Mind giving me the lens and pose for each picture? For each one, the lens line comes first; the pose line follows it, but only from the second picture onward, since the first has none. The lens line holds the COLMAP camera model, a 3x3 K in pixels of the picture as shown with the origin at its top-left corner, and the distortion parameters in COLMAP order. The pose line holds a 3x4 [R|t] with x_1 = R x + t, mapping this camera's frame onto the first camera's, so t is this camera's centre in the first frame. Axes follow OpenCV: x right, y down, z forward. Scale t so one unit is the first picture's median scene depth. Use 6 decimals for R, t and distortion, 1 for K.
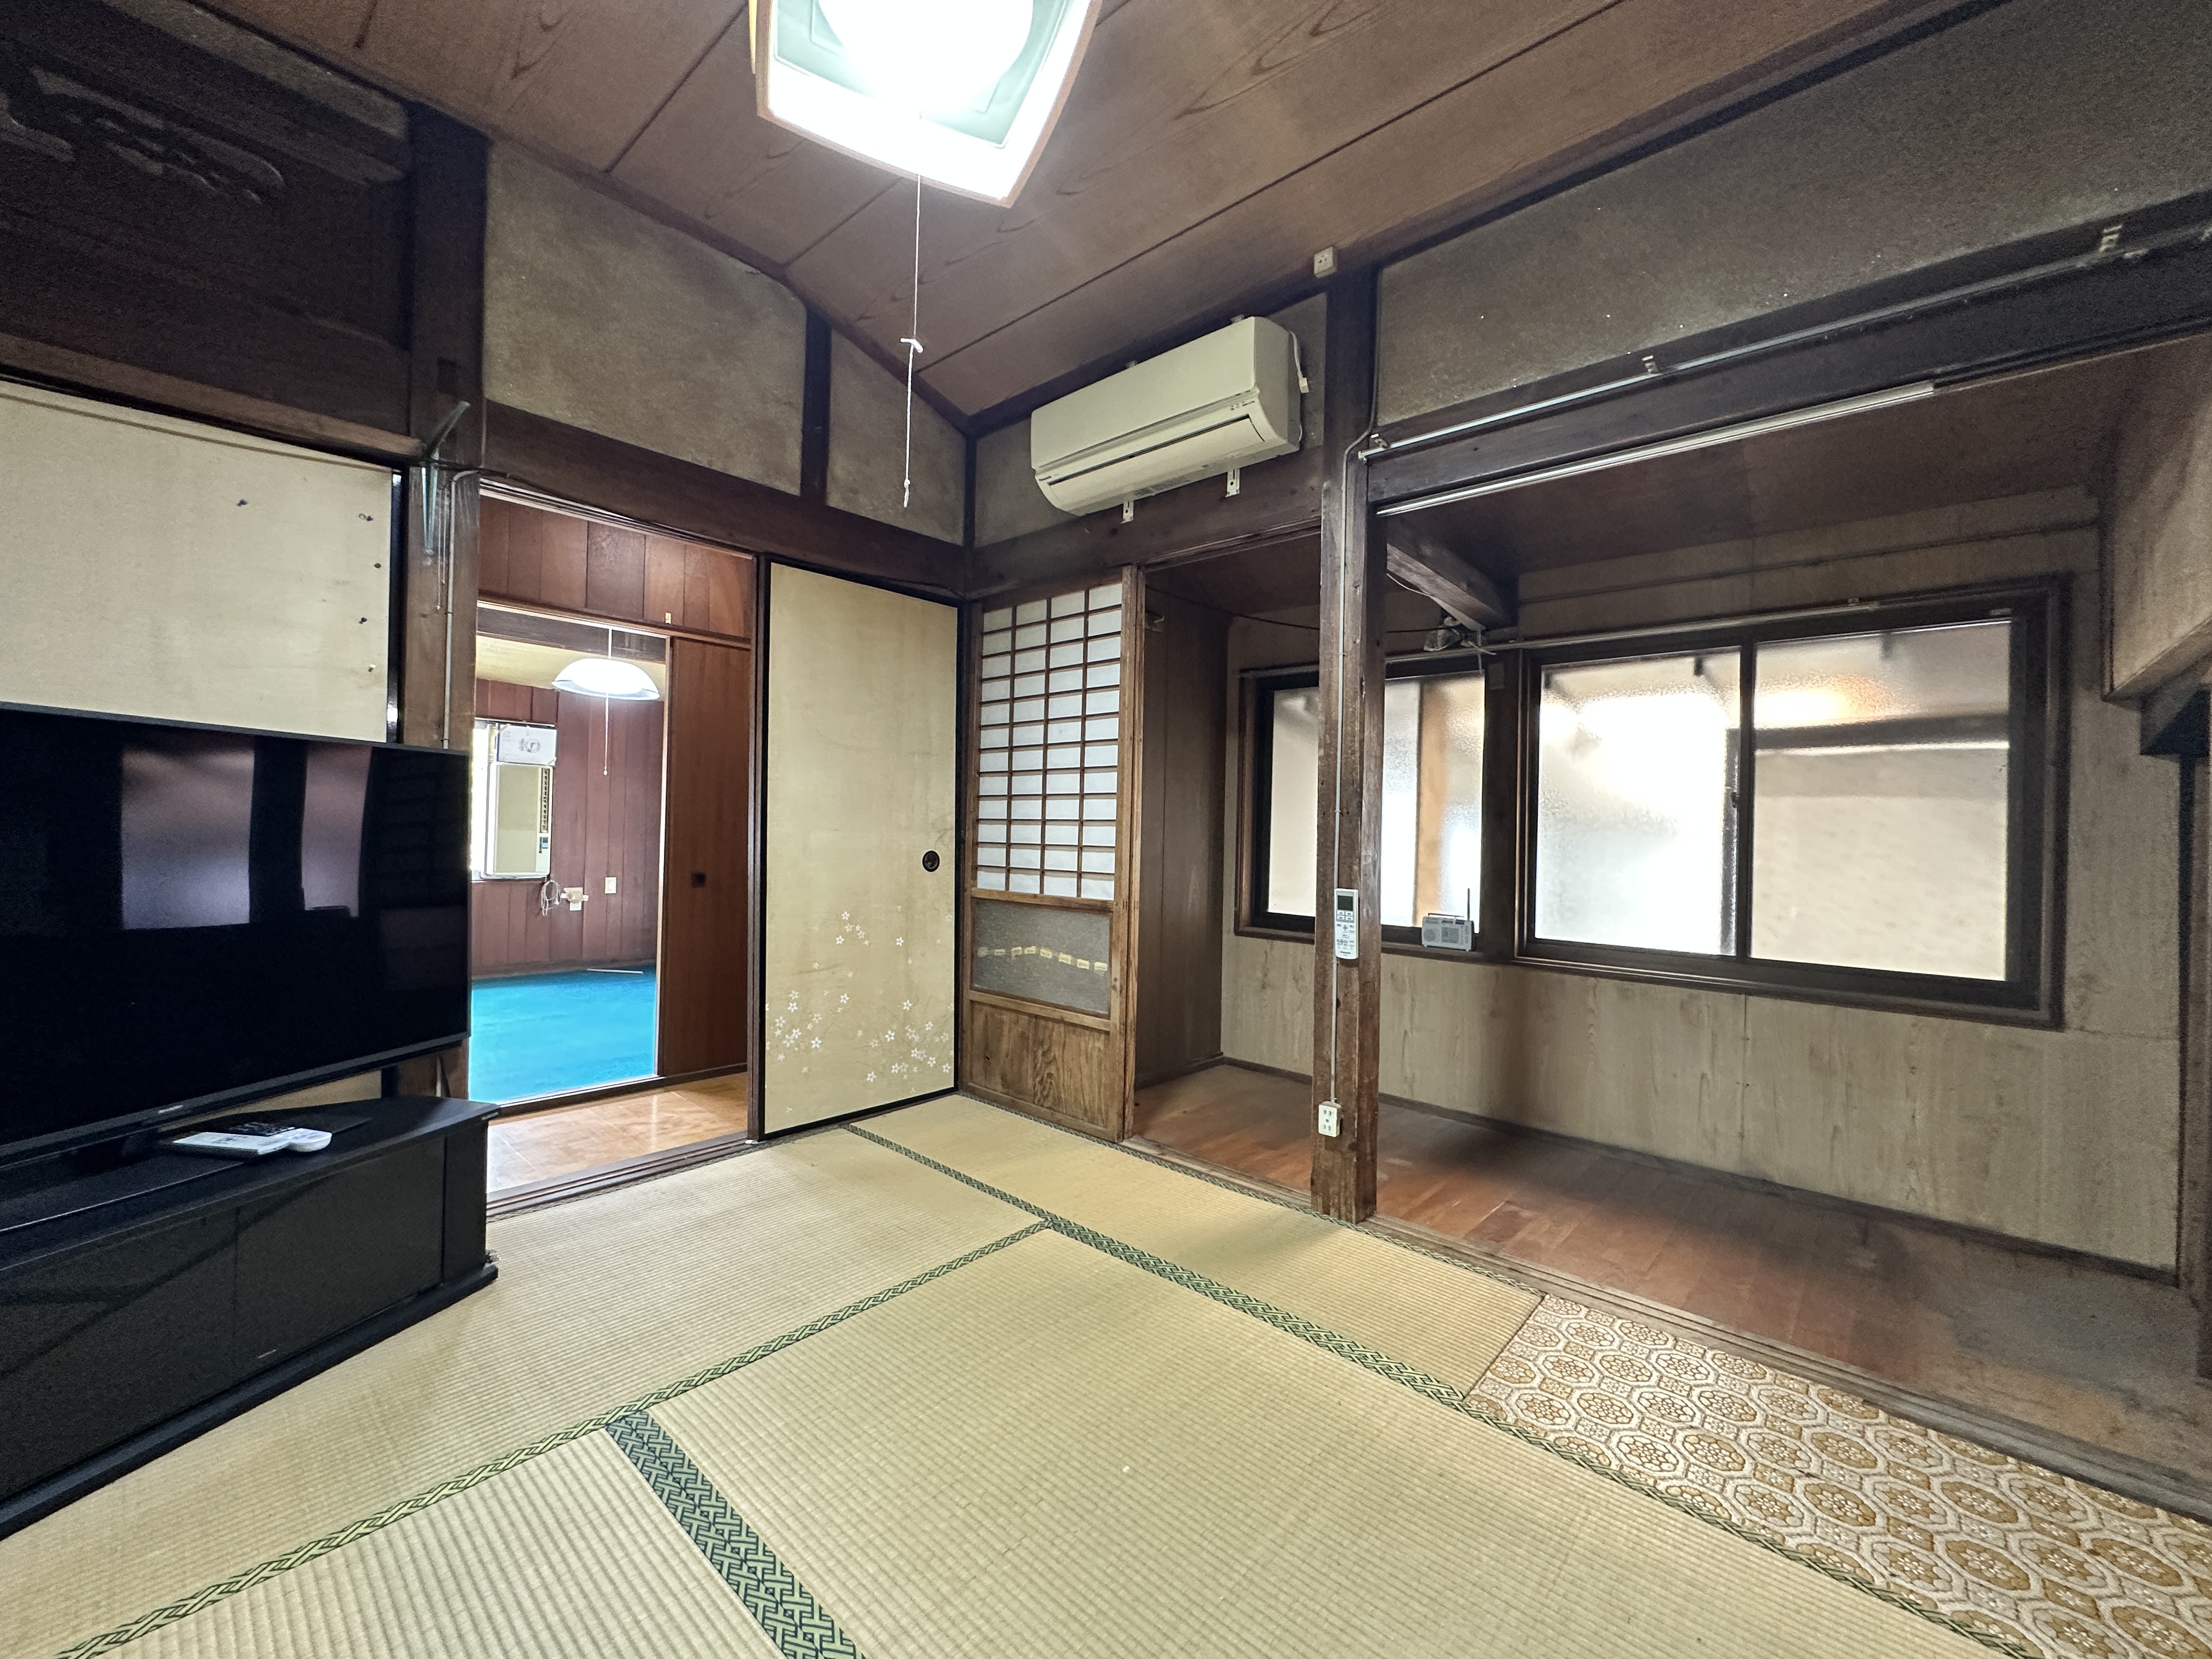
lens RADIAL K [[884.1, 0, 1105.5], [0, 884.1, 821.9], [0, 0, 1]] dist [-0.002180, 0.000511]
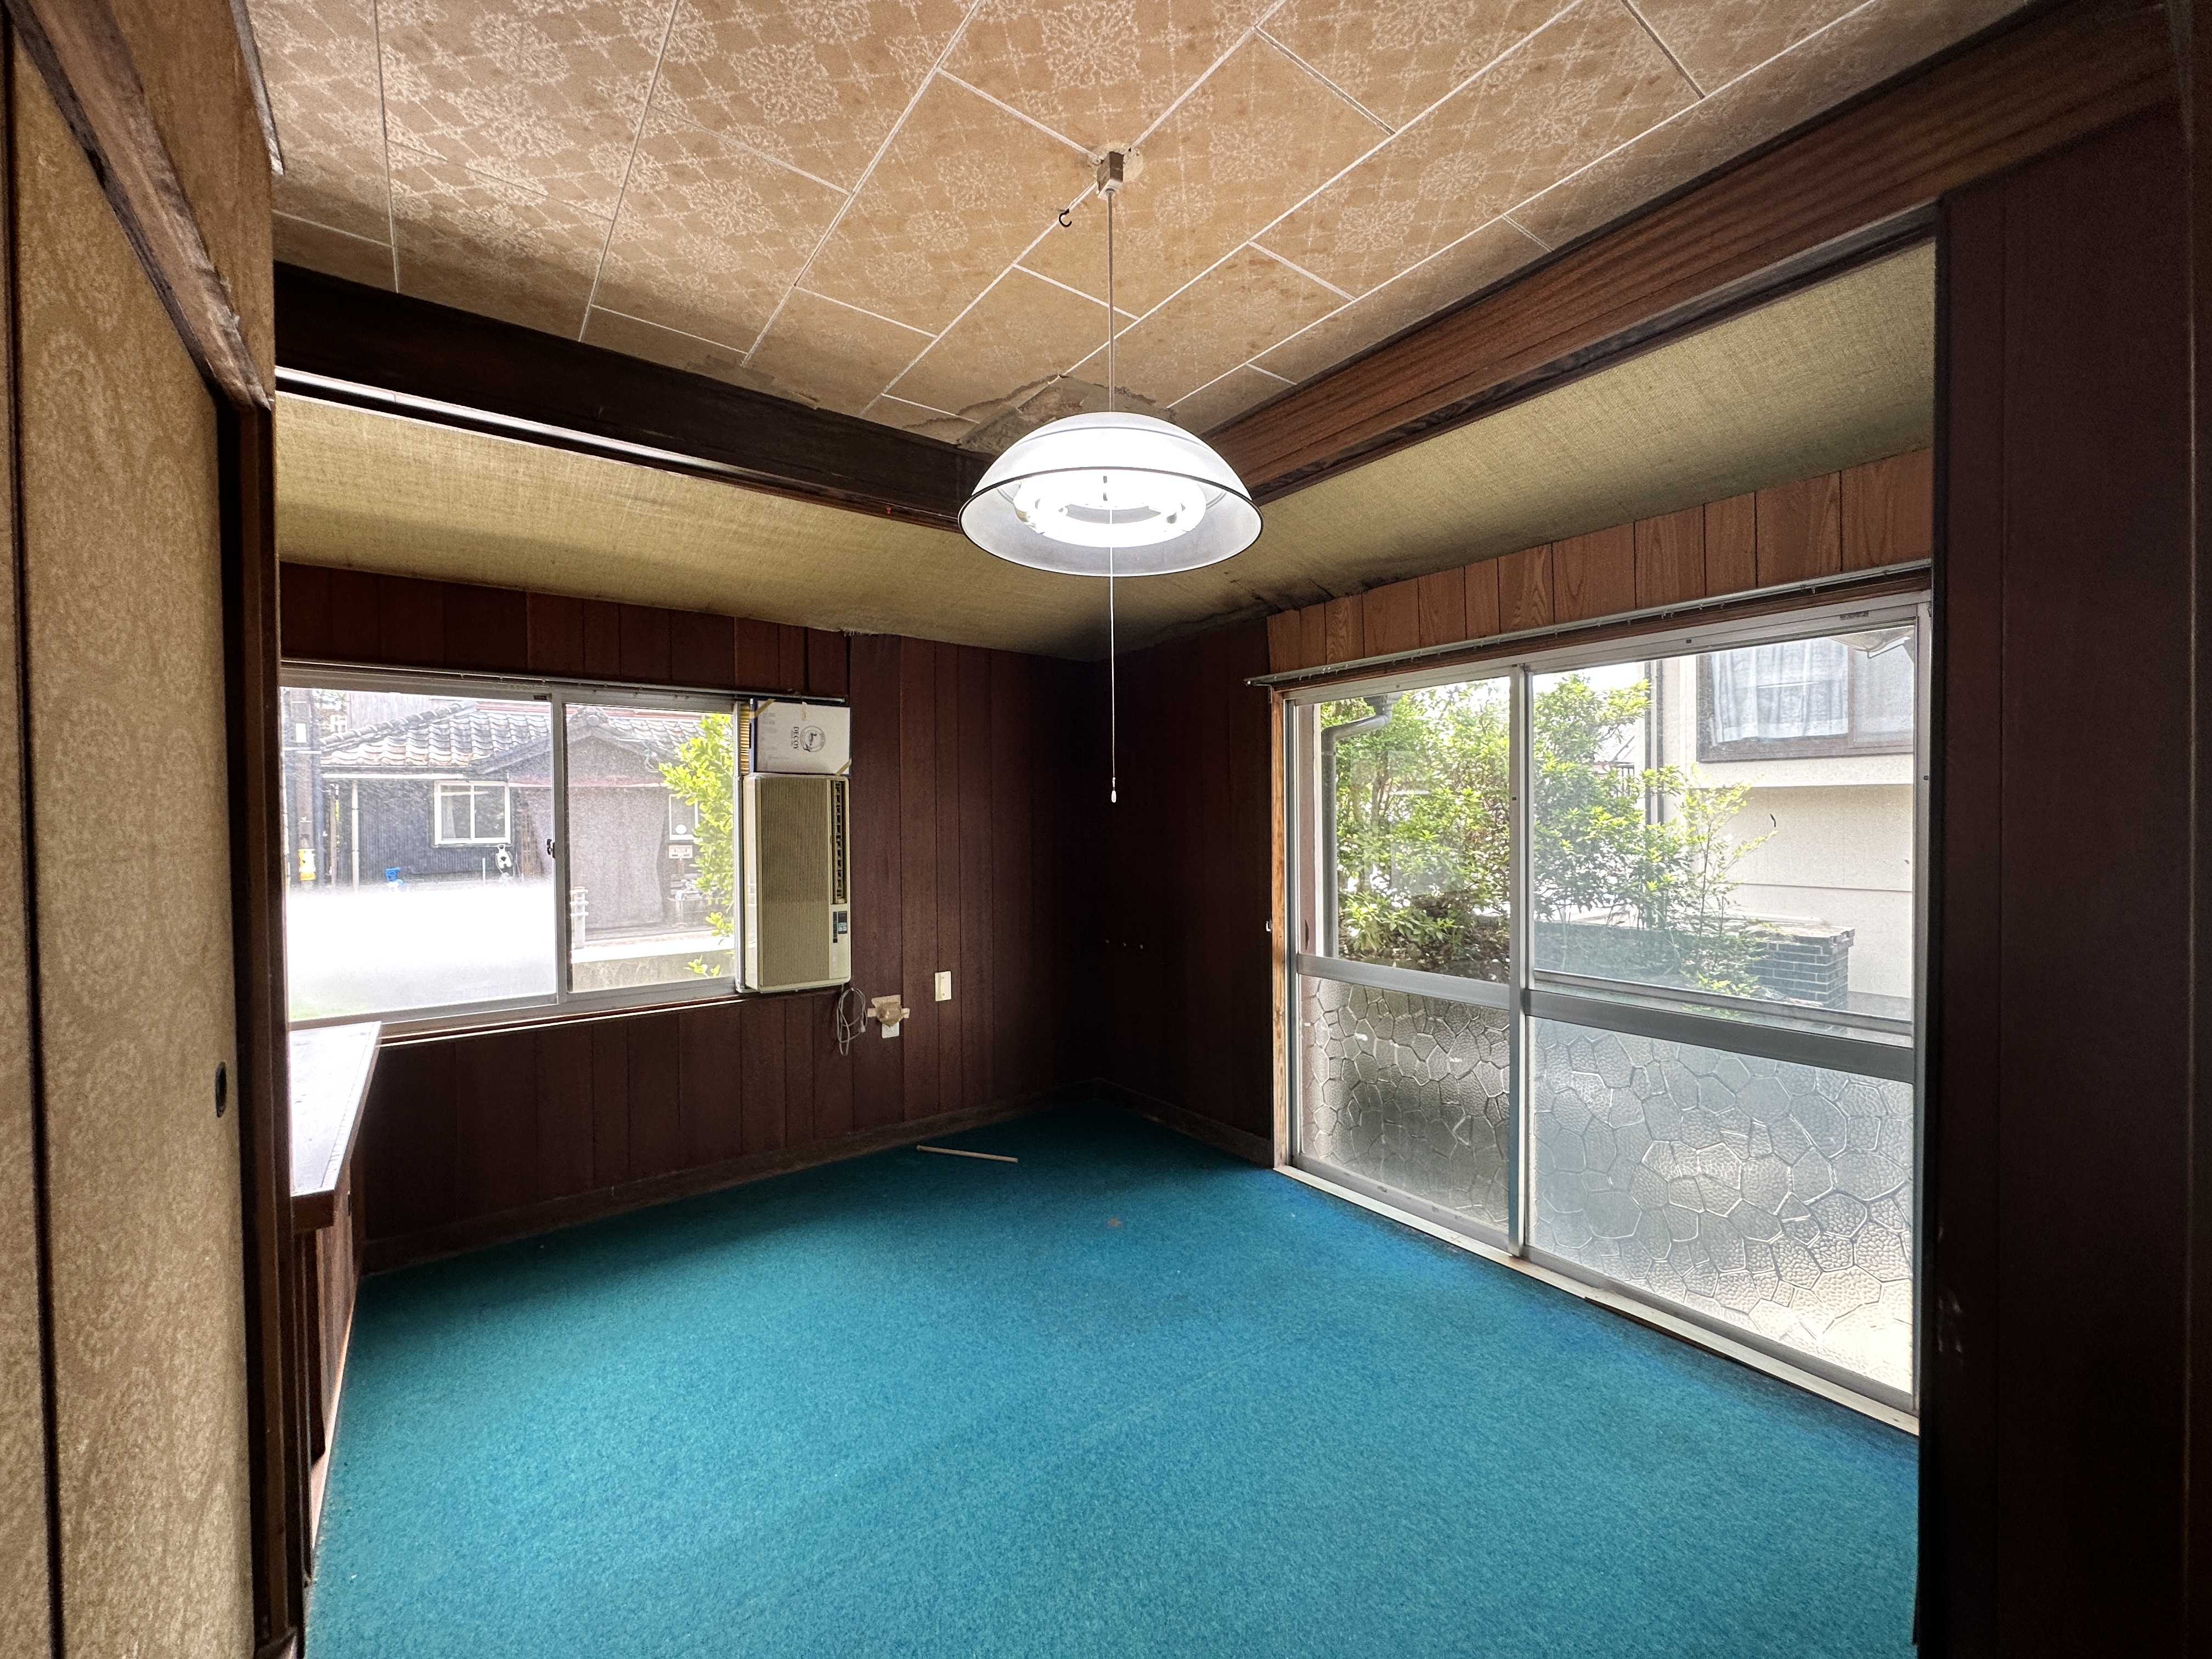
lens RADIAL K [[884.1, 0, 1107.8], [0, 884.1, 832.3], [0, 0, 1]] dist [-0.002180, 0.000511]
pose [[0.980119, -0.035205, -0.195261, -0.366857], [0.038425, 0.999180, 0.012724, -0.029720], [0.194653, -0.019974, 0.980669, 0.504913]]
